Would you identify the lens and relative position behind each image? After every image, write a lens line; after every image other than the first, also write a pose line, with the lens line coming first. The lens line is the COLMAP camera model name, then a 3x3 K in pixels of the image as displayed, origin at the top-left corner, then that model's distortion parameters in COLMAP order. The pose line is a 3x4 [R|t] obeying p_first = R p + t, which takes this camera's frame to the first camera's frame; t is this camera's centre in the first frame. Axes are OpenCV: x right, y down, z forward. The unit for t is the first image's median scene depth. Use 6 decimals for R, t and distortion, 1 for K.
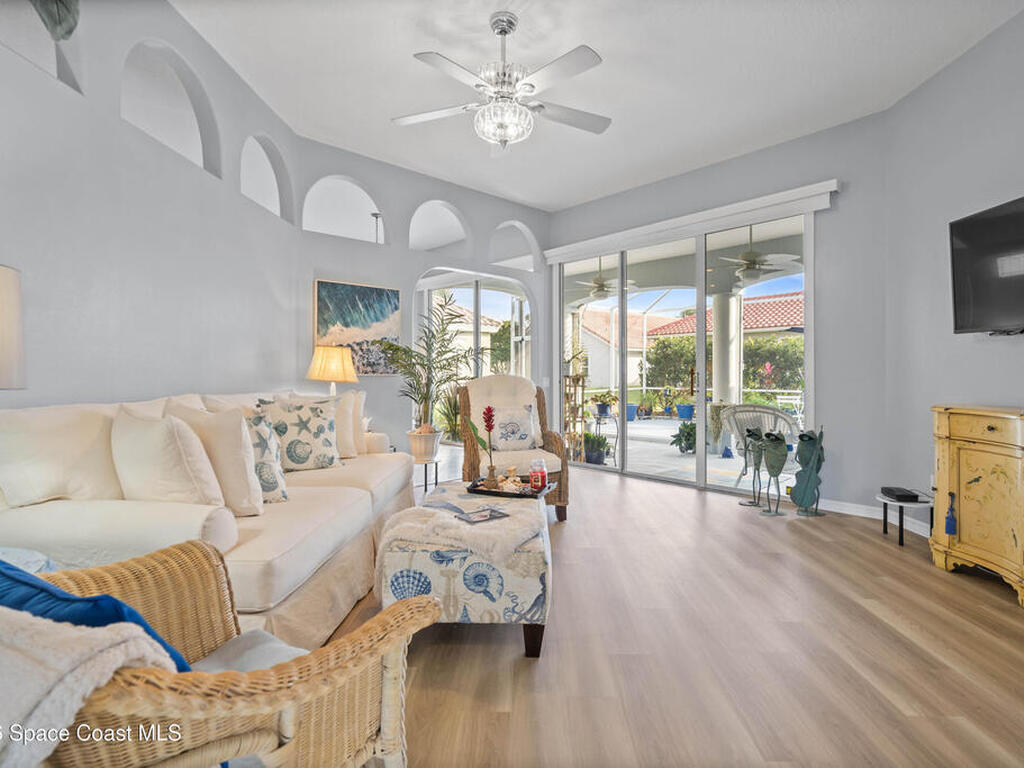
lens RADIAL K [[522.2, 0, 512.1], [0, 522.2, 380.1], [0, 0, 1]] dist [0.004740, 0.000922]
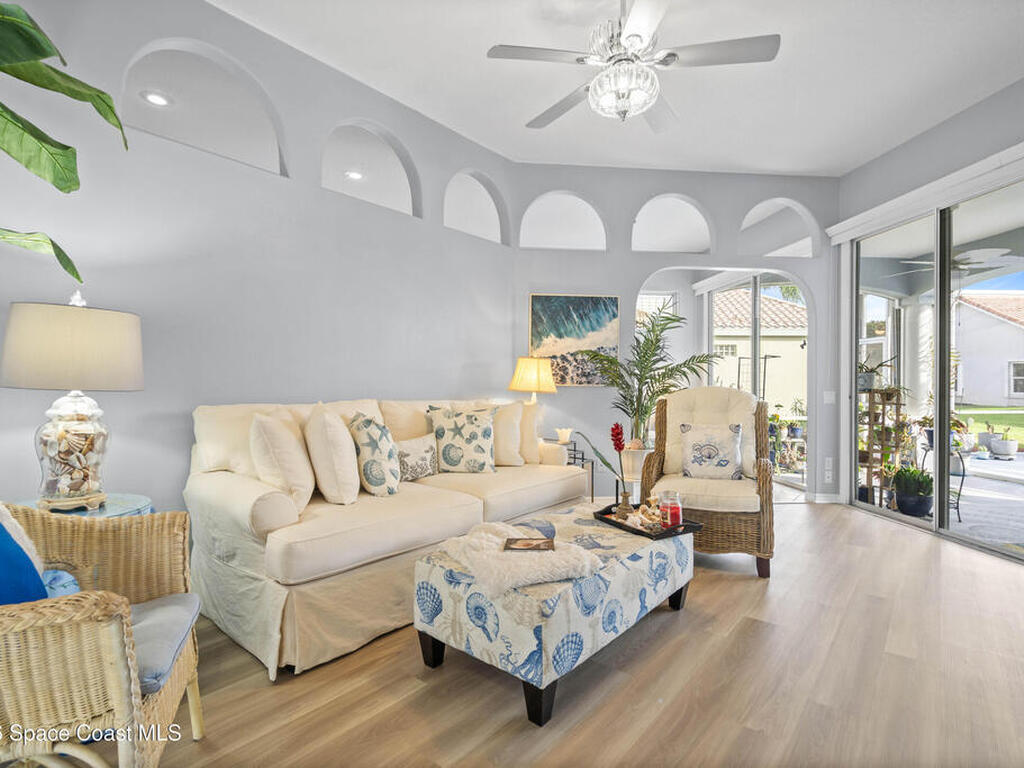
lens RADIAL K [[522.2, 0, 511.7], [0, 522.2, 386.6], [0, 0, 1]] dist [-0.005398, 0.001632]
pose [[0.789385, 0.010346, -0.613811, 0.334731], [-0.015890, 0.999867, -0.003582, -0.003170], [0.613692, 0.012581, 0.789445, 0.202000]]
